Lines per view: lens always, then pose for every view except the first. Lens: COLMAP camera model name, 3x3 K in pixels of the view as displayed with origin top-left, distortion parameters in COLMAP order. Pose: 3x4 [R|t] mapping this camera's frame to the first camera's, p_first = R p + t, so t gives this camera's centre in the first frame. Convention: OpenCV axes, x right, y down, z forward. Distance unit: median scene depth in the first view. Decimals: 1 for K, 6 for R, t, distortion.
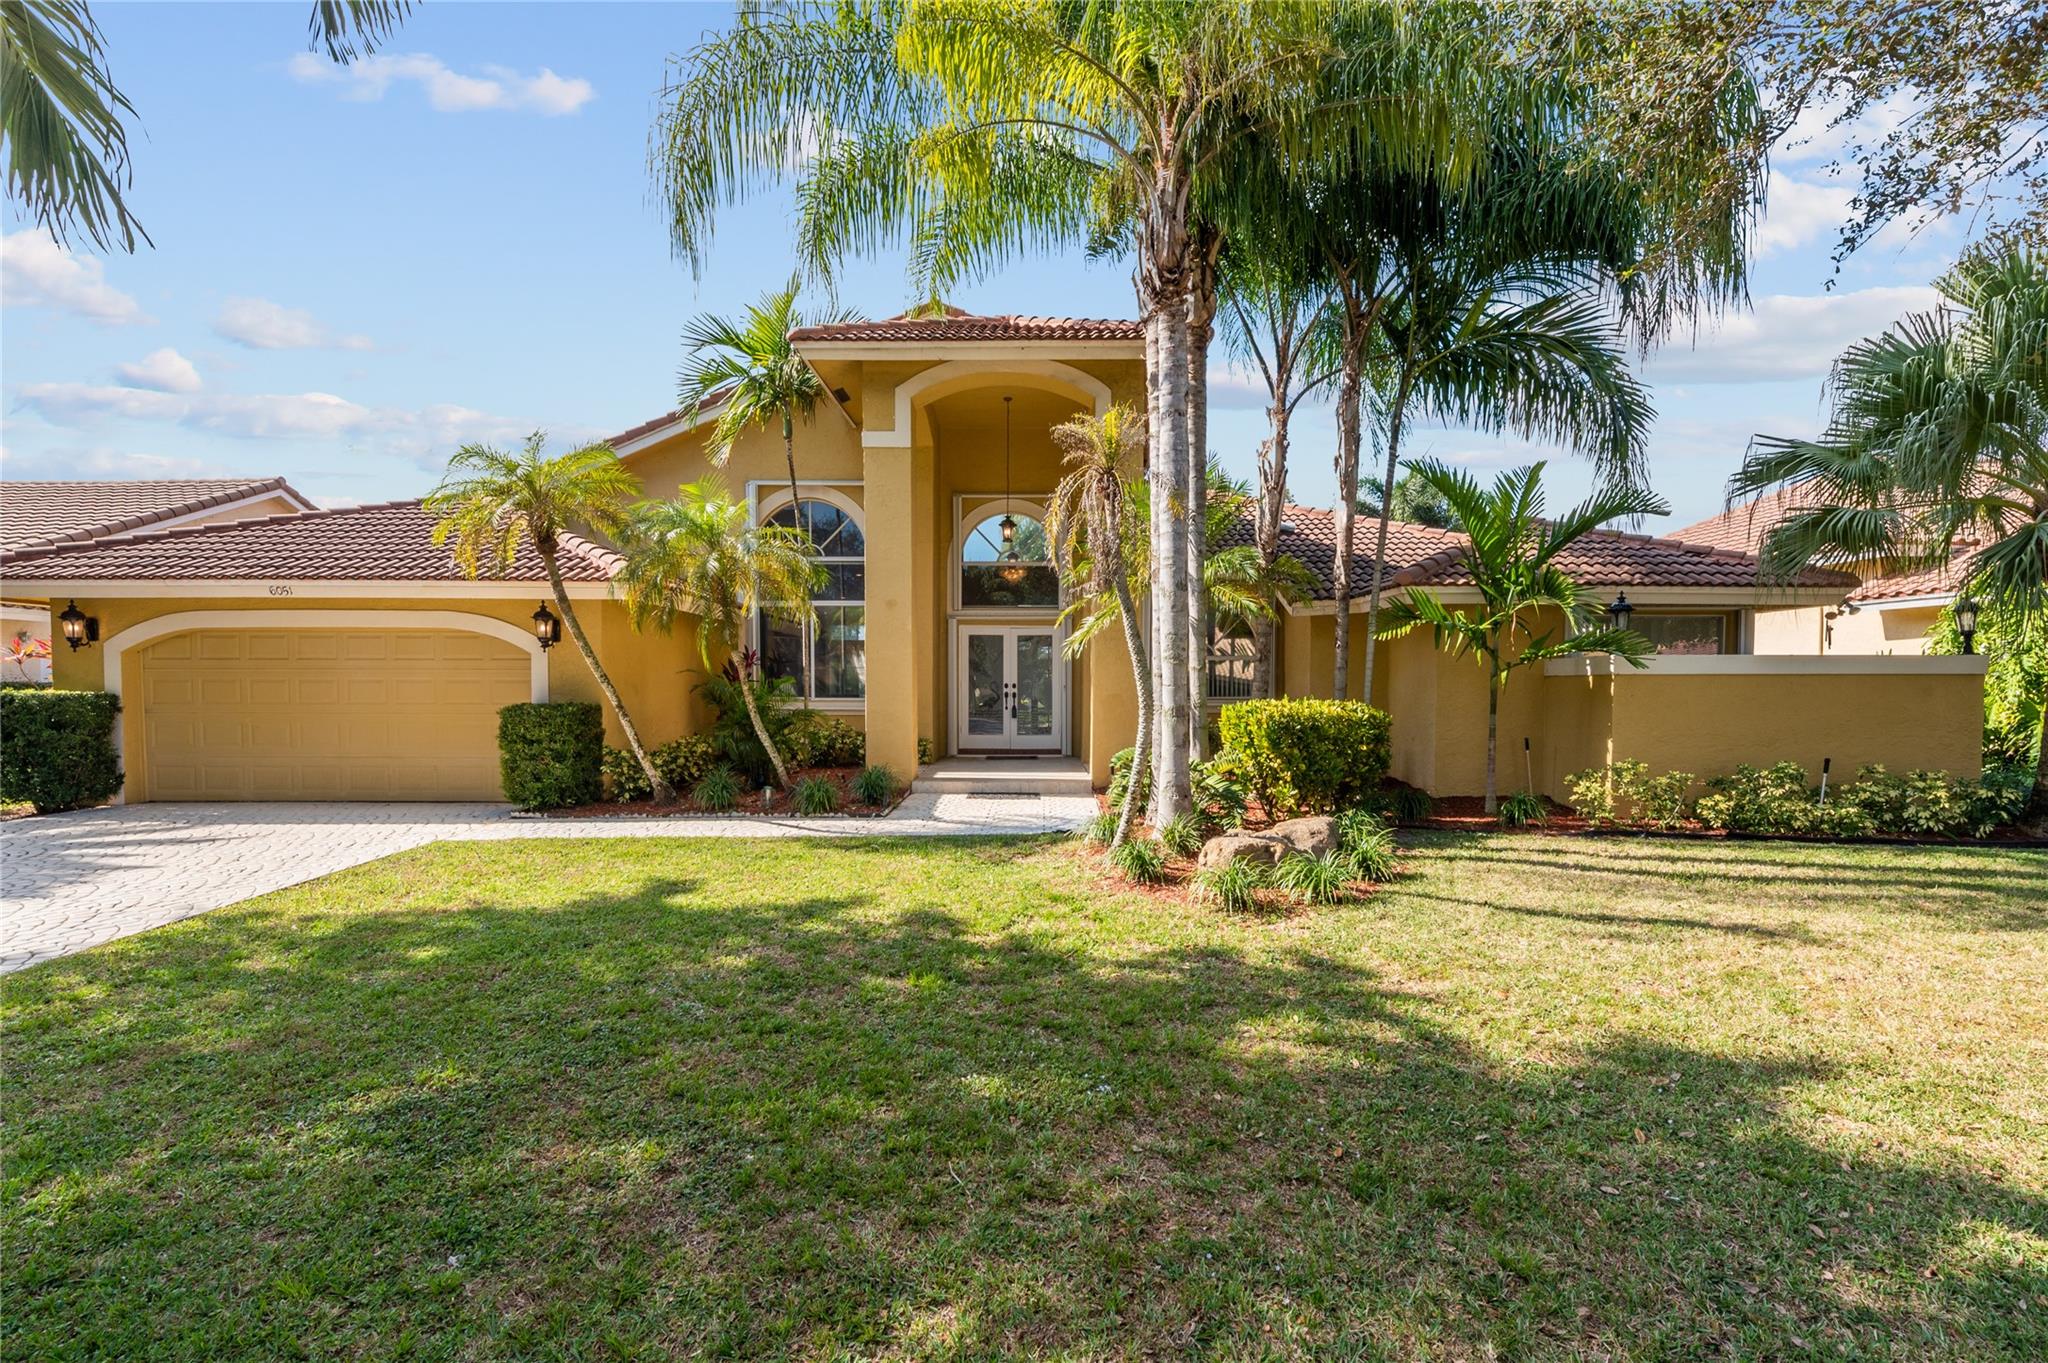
lens RADIAL K [[963.7, 0, 1031.5], [0, 963.7, 724.9], [0, 0, 1]] dist [0.005247, 0.000363]
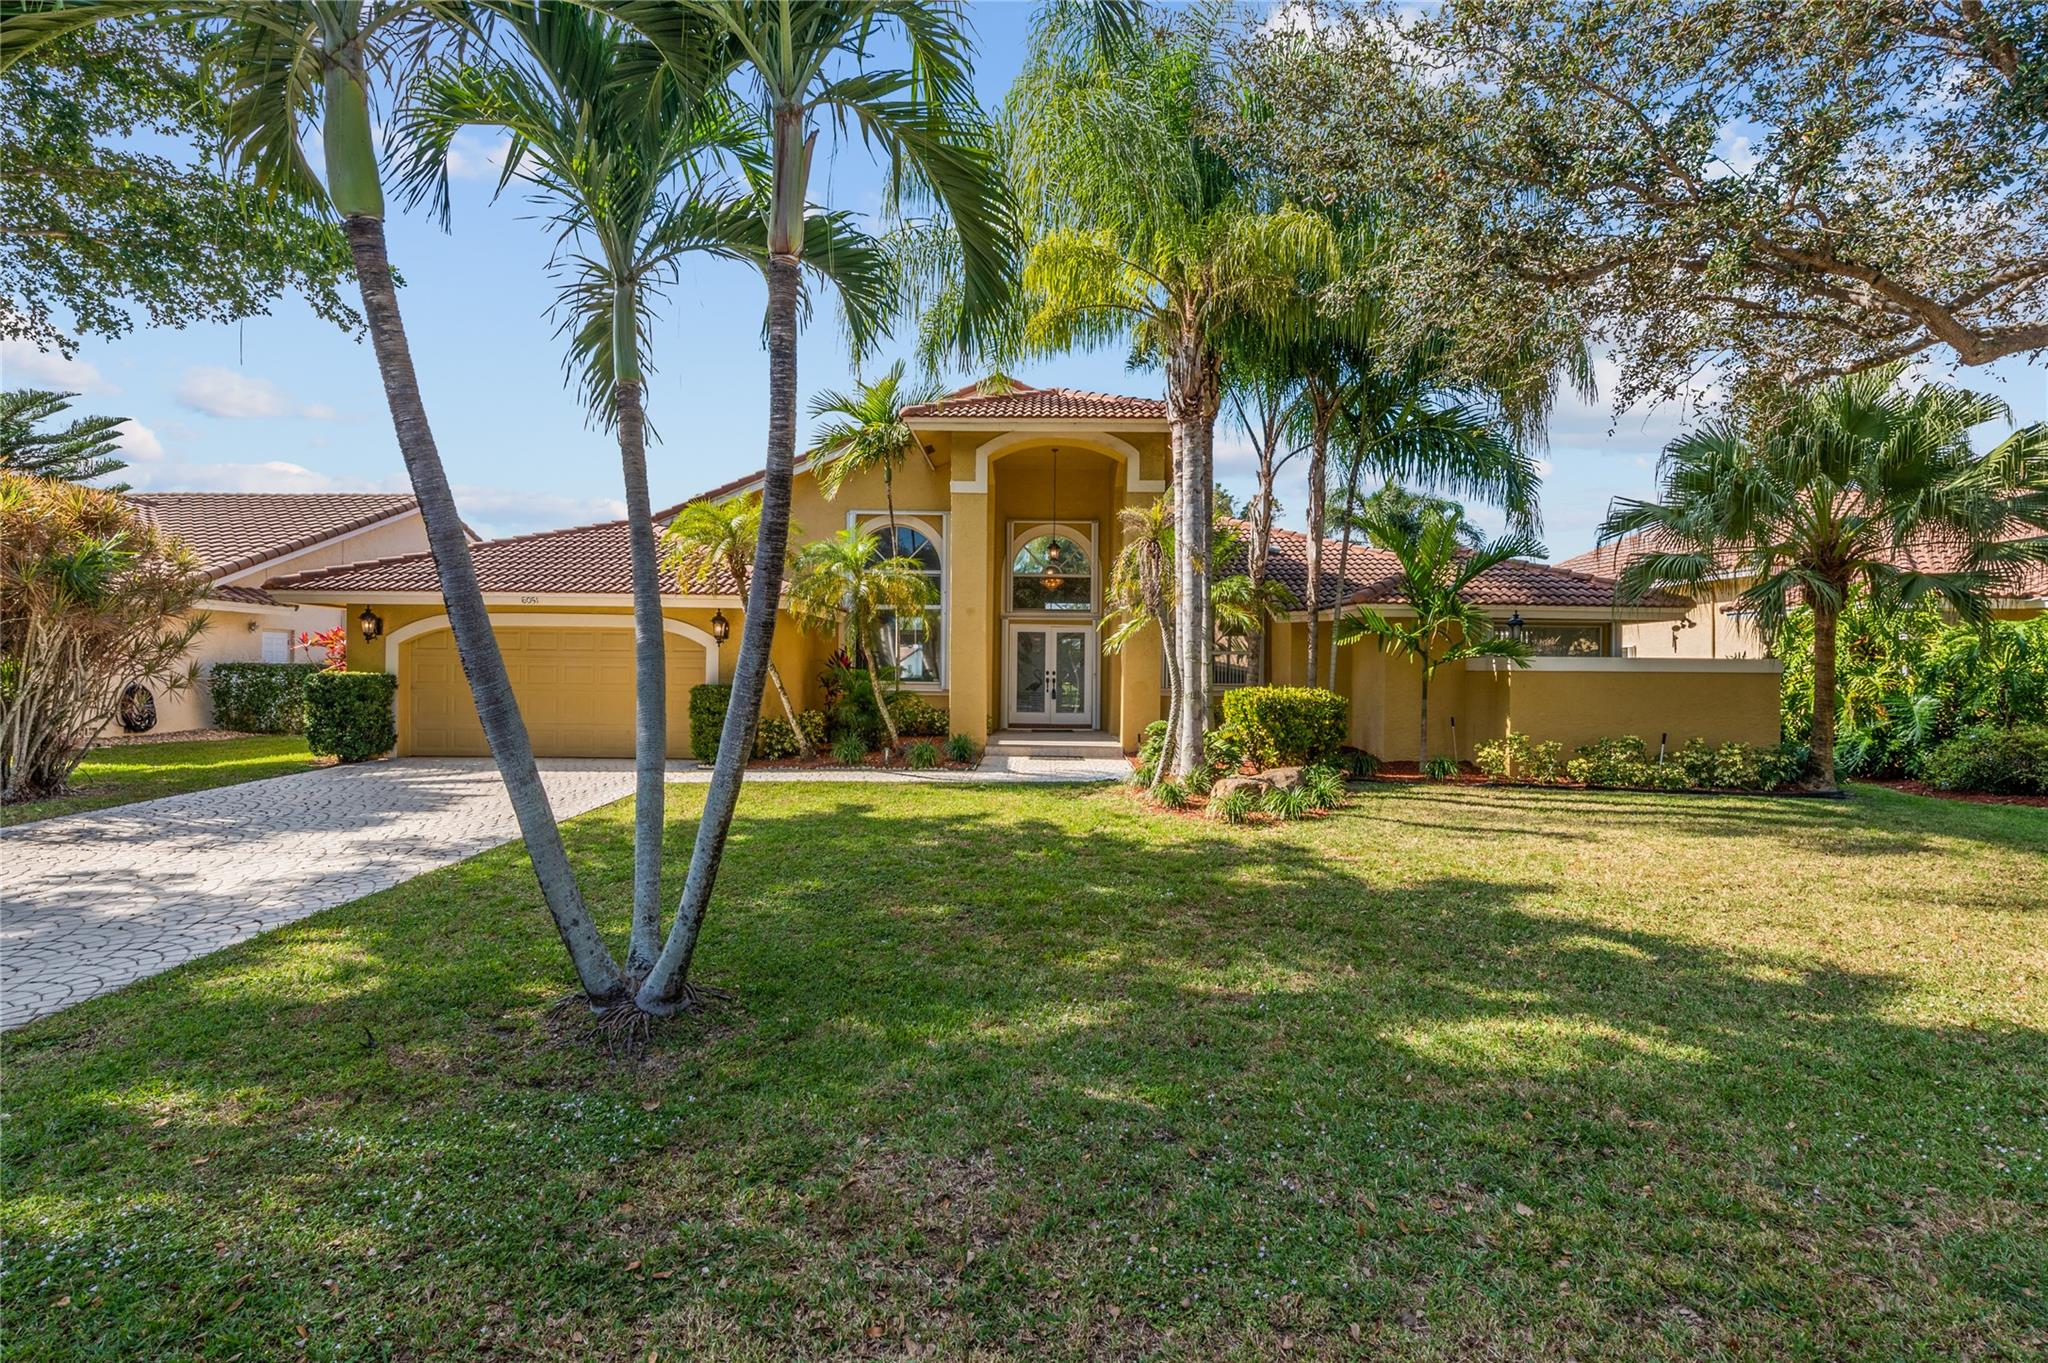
lens RADIAL K [[911.9, 0, 1028.2], [0, 911.9, 674.0], [0, 0, 1]] dist [0.000713, 0.000037]
pose [[0.999925, 0.008850, -0.008418, -0.069742], [-0.009145, 0.999325, -0.035578, 0.004552], [0.008098, 0.035652, 0.999331, -0.296400]]
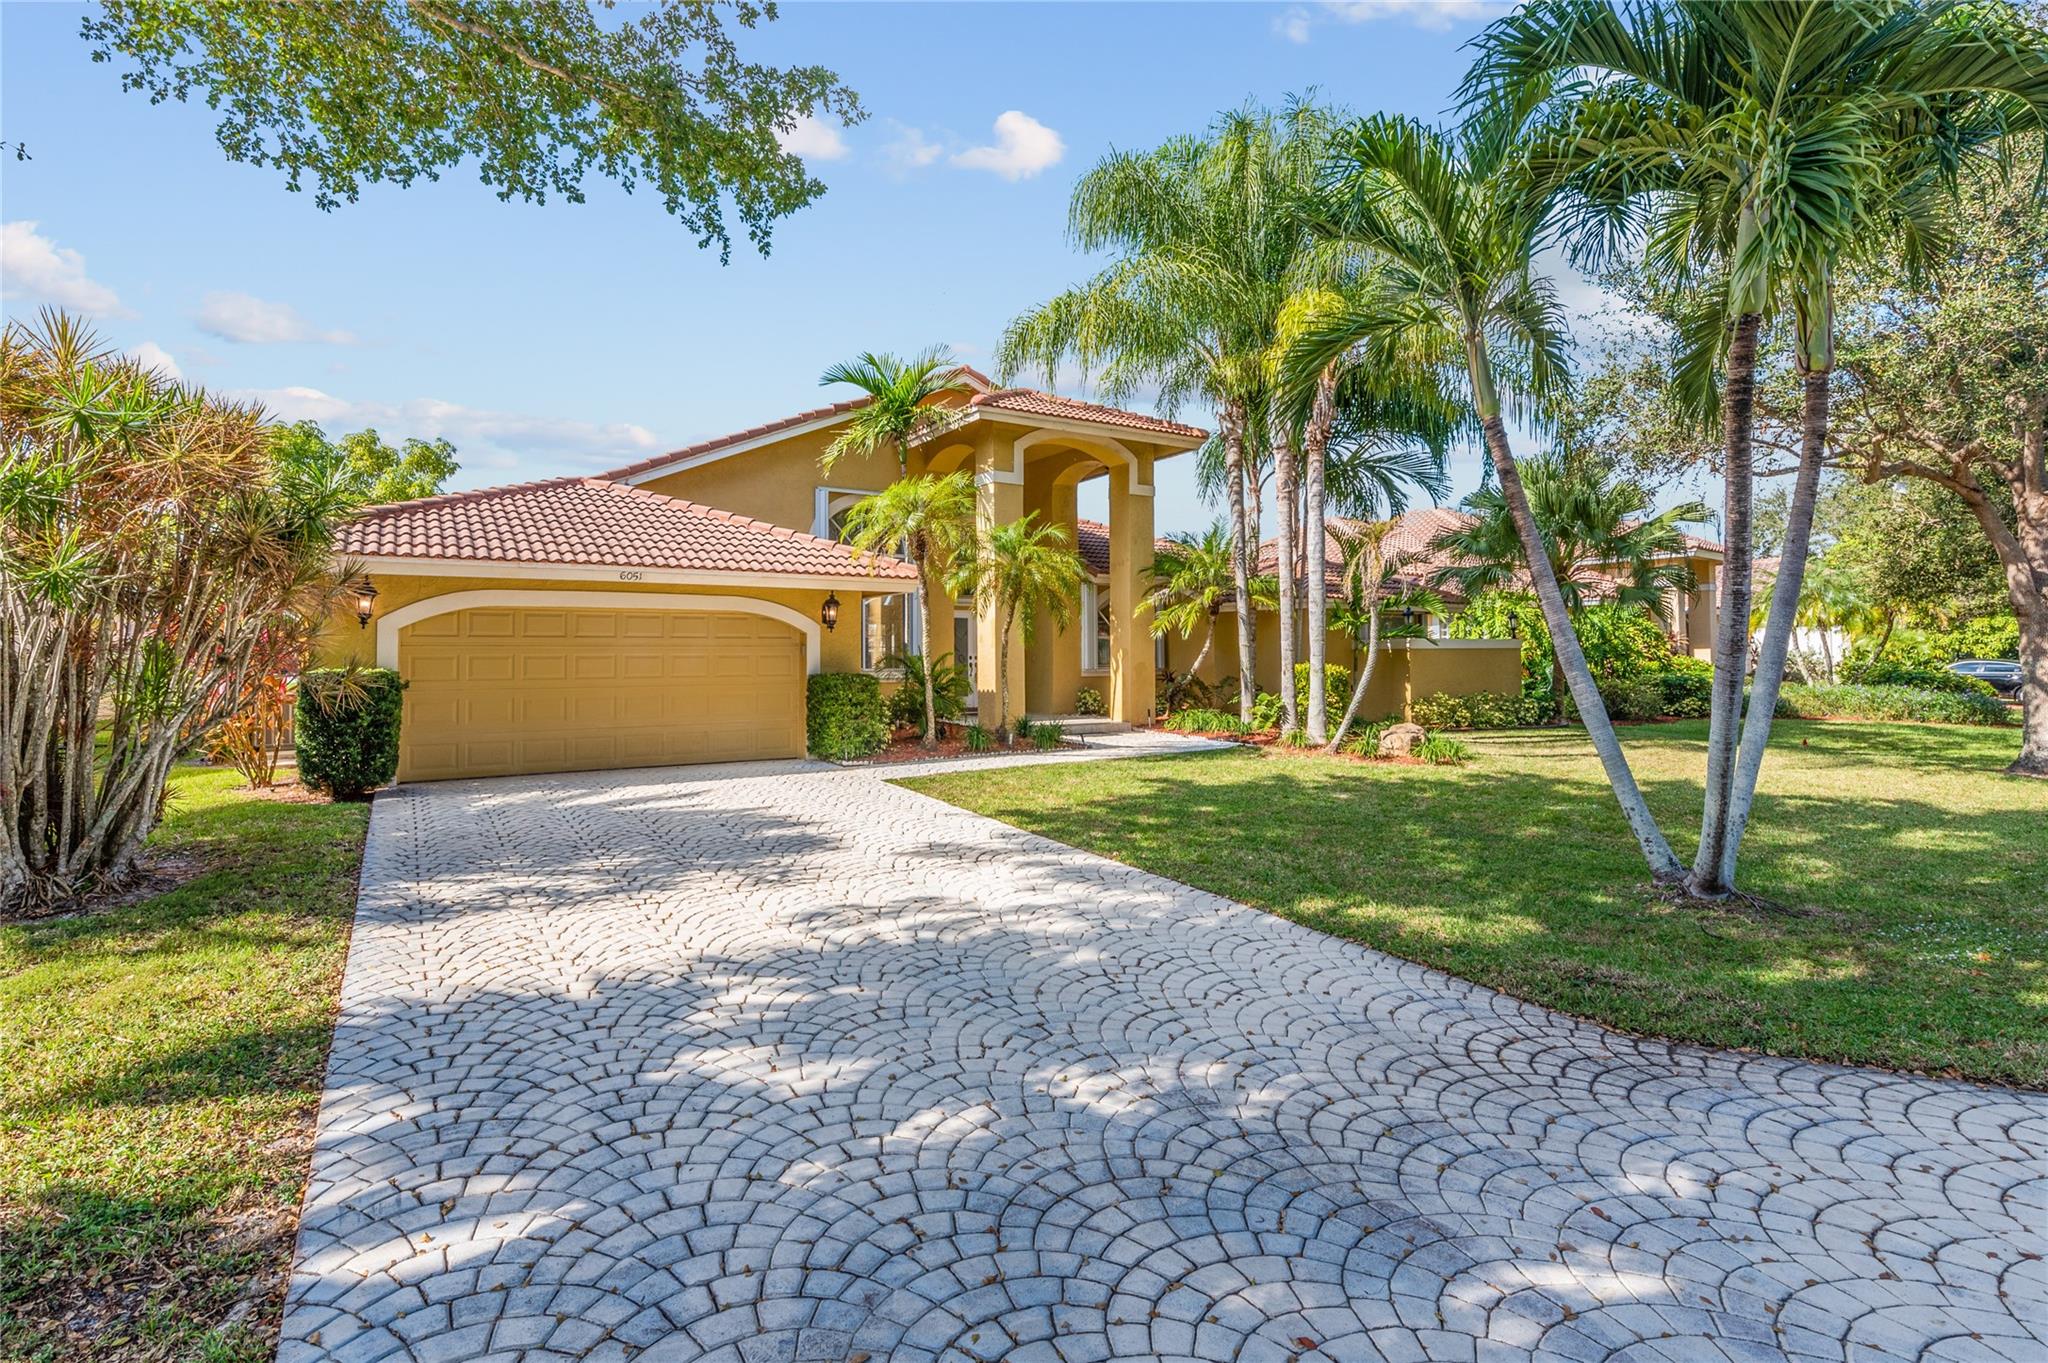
lens RADIAL K [[911.9, 0, 1028.2], [0, 911.9, 674.0], [0, 0, 1]] dist [0.000713, 0.000037]
pose [[0.864821, -0.013477, 0.501899, -0.973564], [0.020857, 0.999741, -0.009093, -0.007396], [-0.501647, 0.018332, 0.864878, -0.147835]]
